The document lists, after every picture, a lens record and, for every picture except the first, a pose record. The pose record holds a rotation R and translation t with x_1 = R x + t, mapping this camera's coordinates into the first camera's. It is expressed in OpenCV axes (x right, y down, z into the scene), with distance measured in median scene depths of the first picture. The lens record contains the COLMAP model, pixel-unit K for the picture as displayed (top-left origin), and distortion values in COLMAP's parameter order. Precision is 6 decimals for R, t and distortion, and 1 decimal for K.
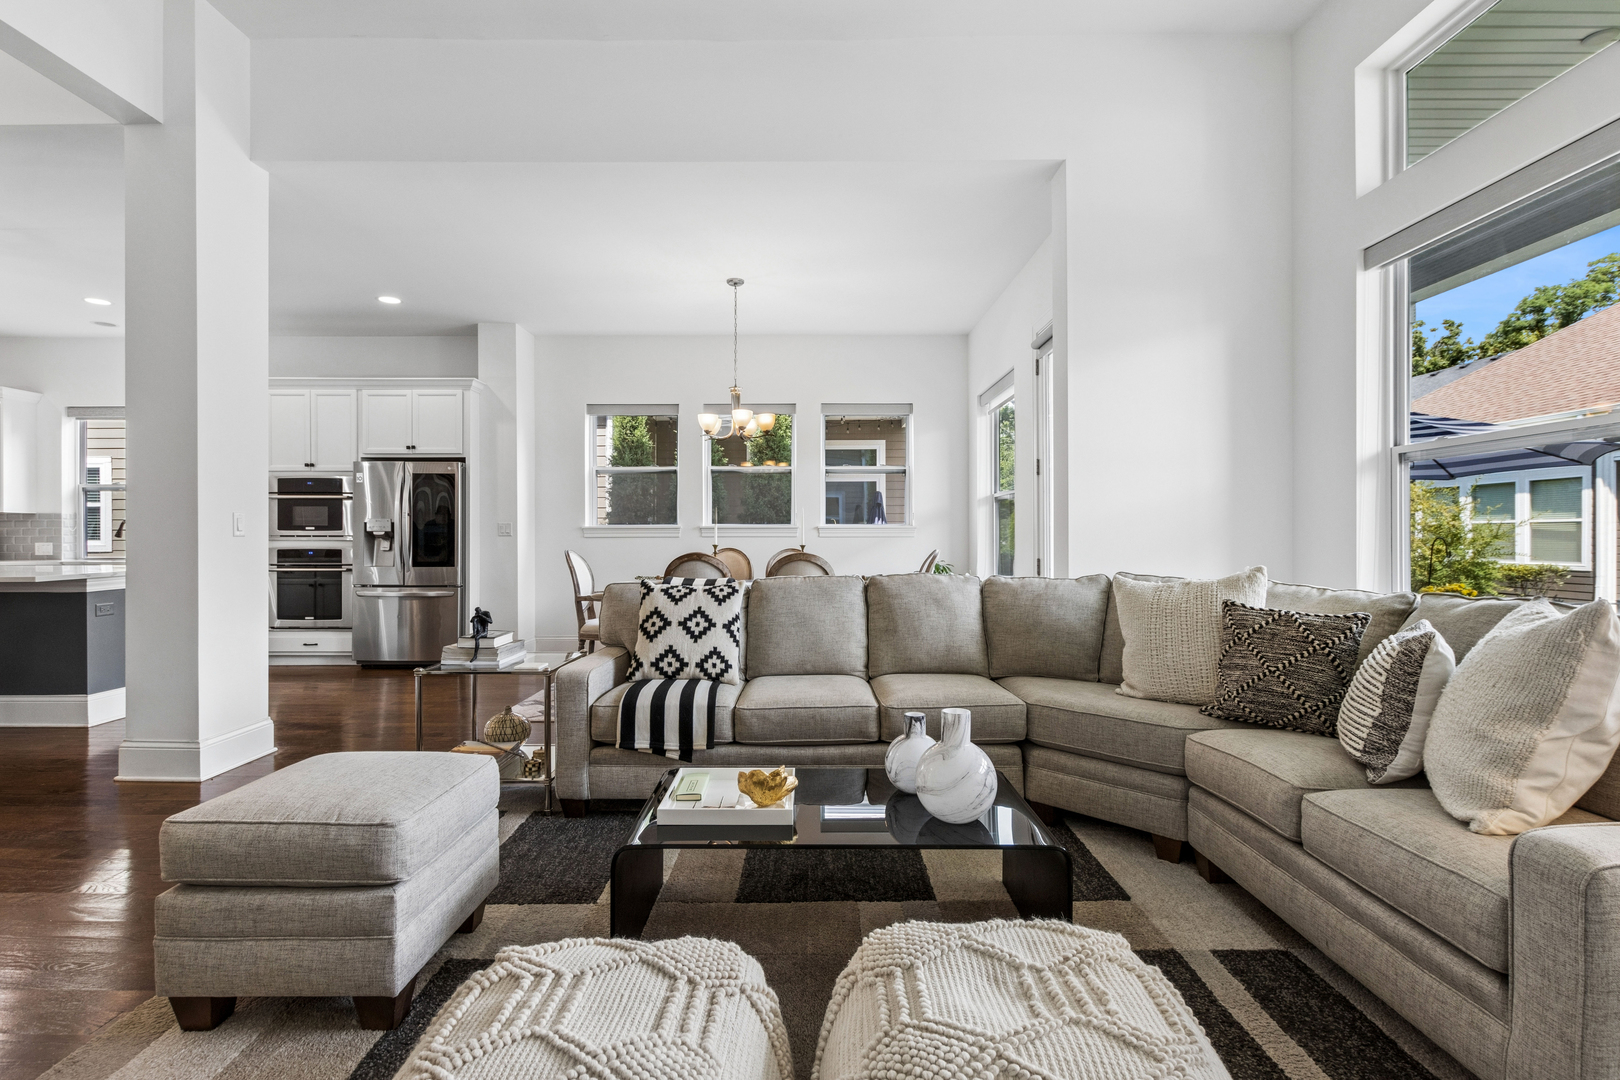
lens RADIAL K [[748.1, 0, 812.2], [0, 748.1, 537.2], [0, 0, 1]] dist [0.002198, -0.003026]
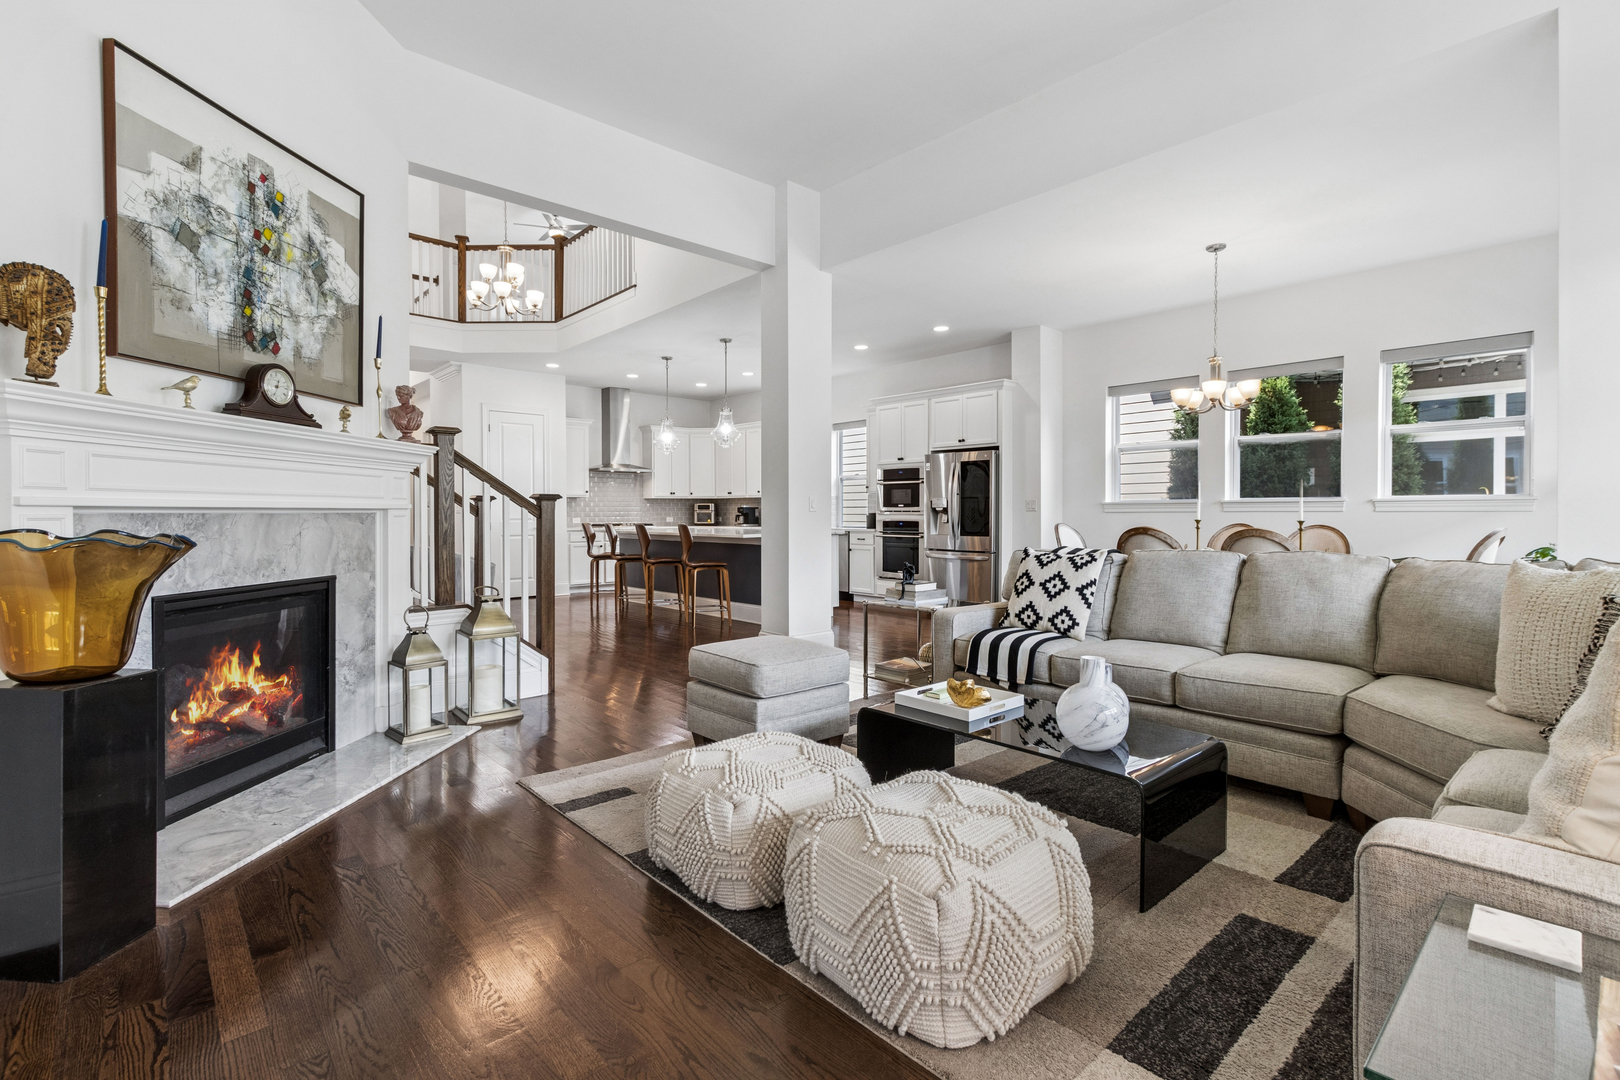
lens RADIAL K [[748.1, 0, 807.3], [0, 748.1, 525.7], [0, 0, 1]] dist [0.002198, -0.003026]
pose [[0.668803, 0.013085, -0.743325, 0.335803], [0.000413, 0.999838, 0.017972, 0.000081], [0.743440, -0.012326, 0.668689, -0.056491]]
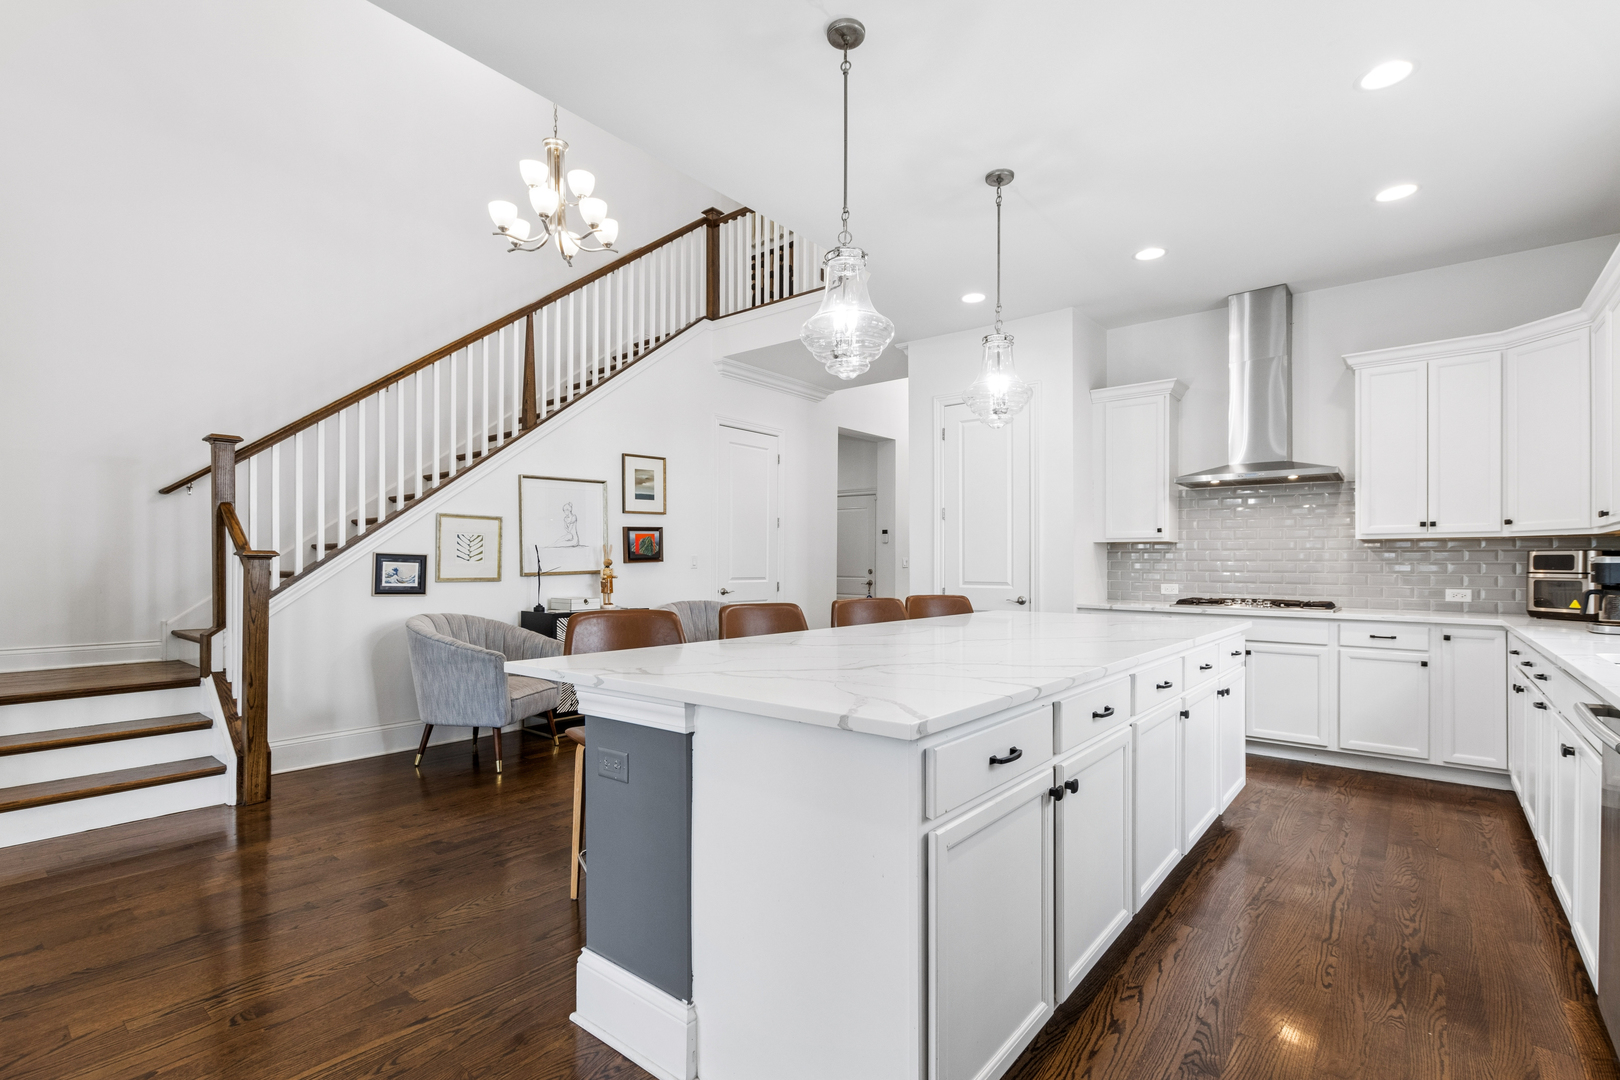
lens RADIAL K [[748.1, 0, 798.7], [0, 748.1, 561.2], [0, 0, 1]] dist [0.002198, -0.003026]
pose [[-0.639986, -0.000665, -0.768386, -0.710248], [-0.001274, 0.999999, 0.000195, -0.017898], [0.768385, 0.001103, -0.639987, 1.381143]]
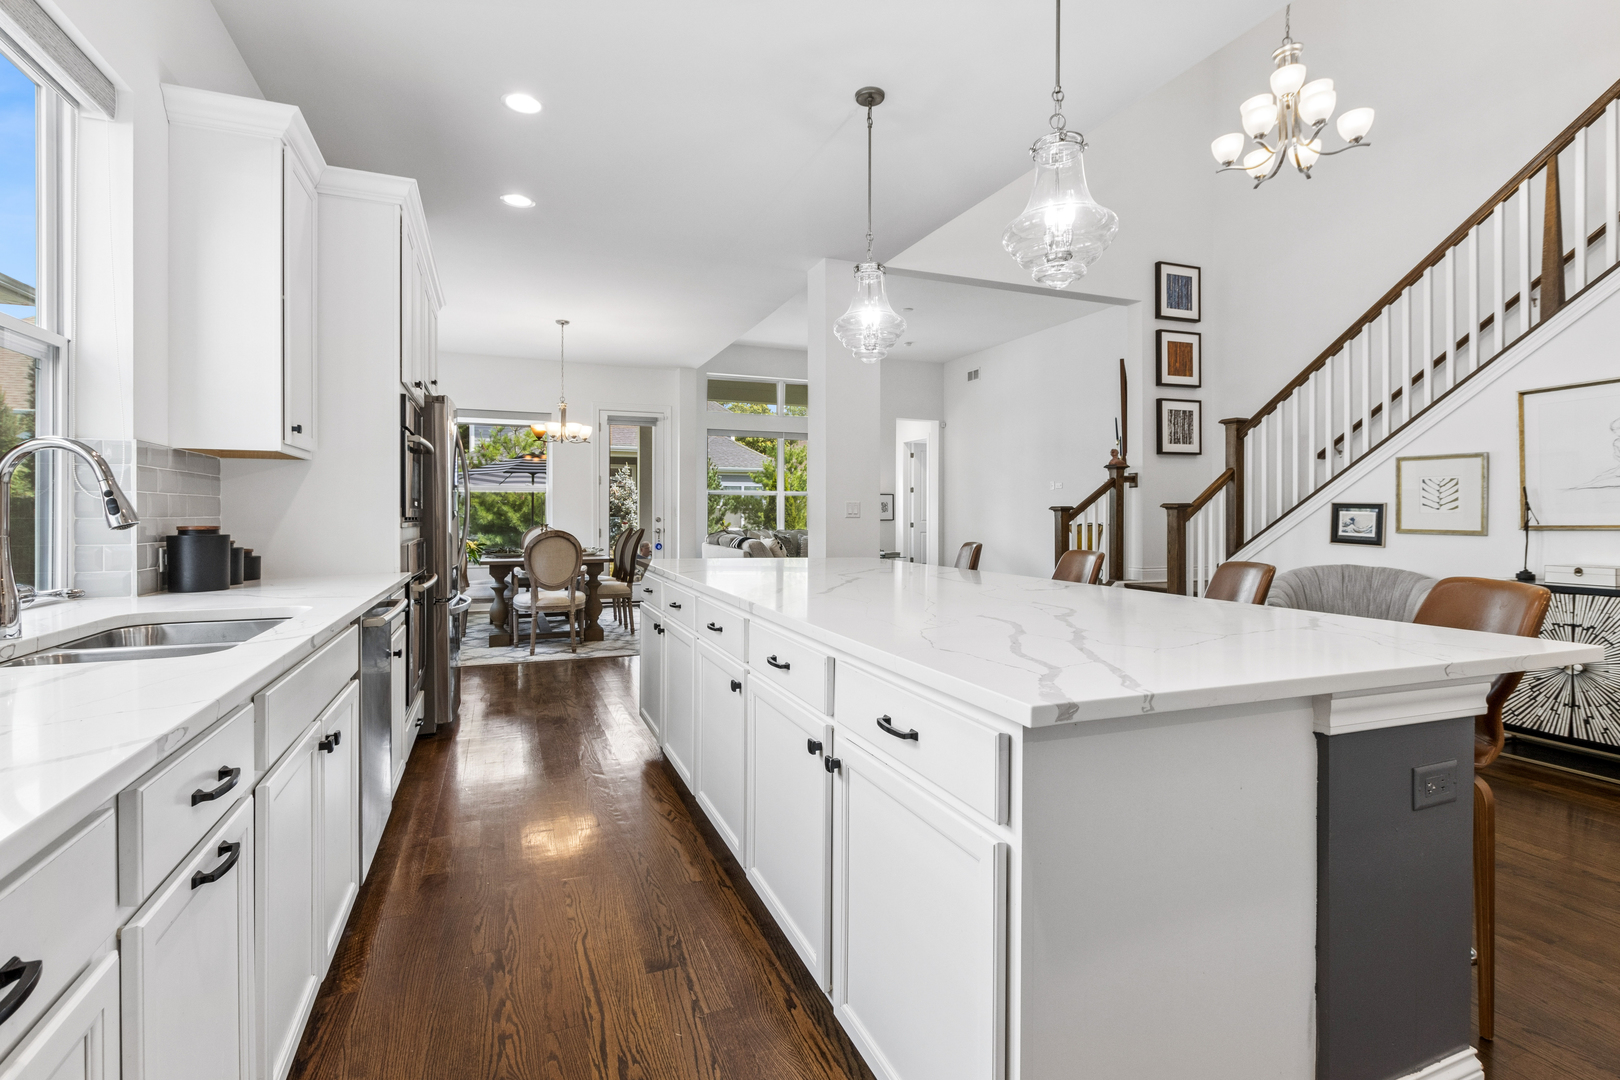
lens RADIAL K [[748.1, 0, 804.7], [0, 748.1, 518.0], [0, 0, 1]] dist [0.002198, -0.003026]
pose [[-0.375781, -0.004188, 0.926699, -1.852191], [-0.003791, 0.999988, 0.002982, -0.006589], [-0.926701, -0.002392, -0.375793, 1.377429]]
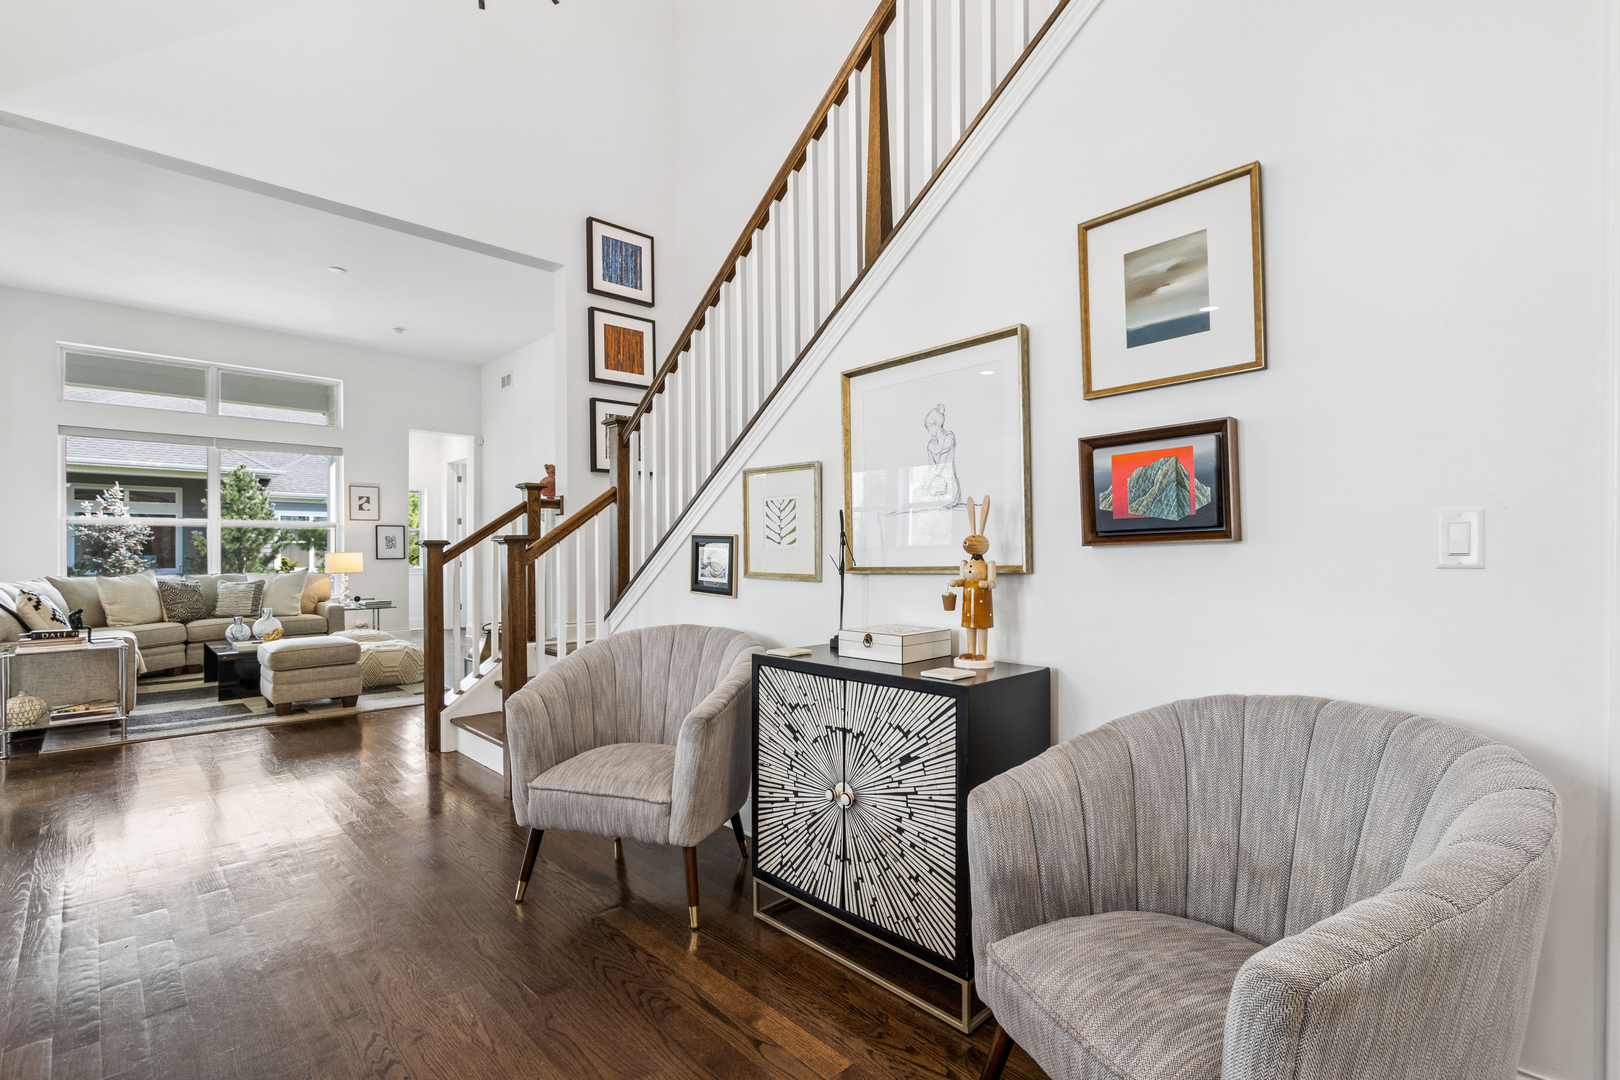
lens RADIAL K [[748.1, 0, 801.9], [0, 748.1, 547.1], [0, 0, 1]] dist [0.002198, -0.003026]
pose [[-0.691467, 0.005311, 0.722388, -1.766281], [0.000001, 0.999973, -0.007351, -0.010221], [-0.722408, -0.005082, -0.691449, 0.710827]]
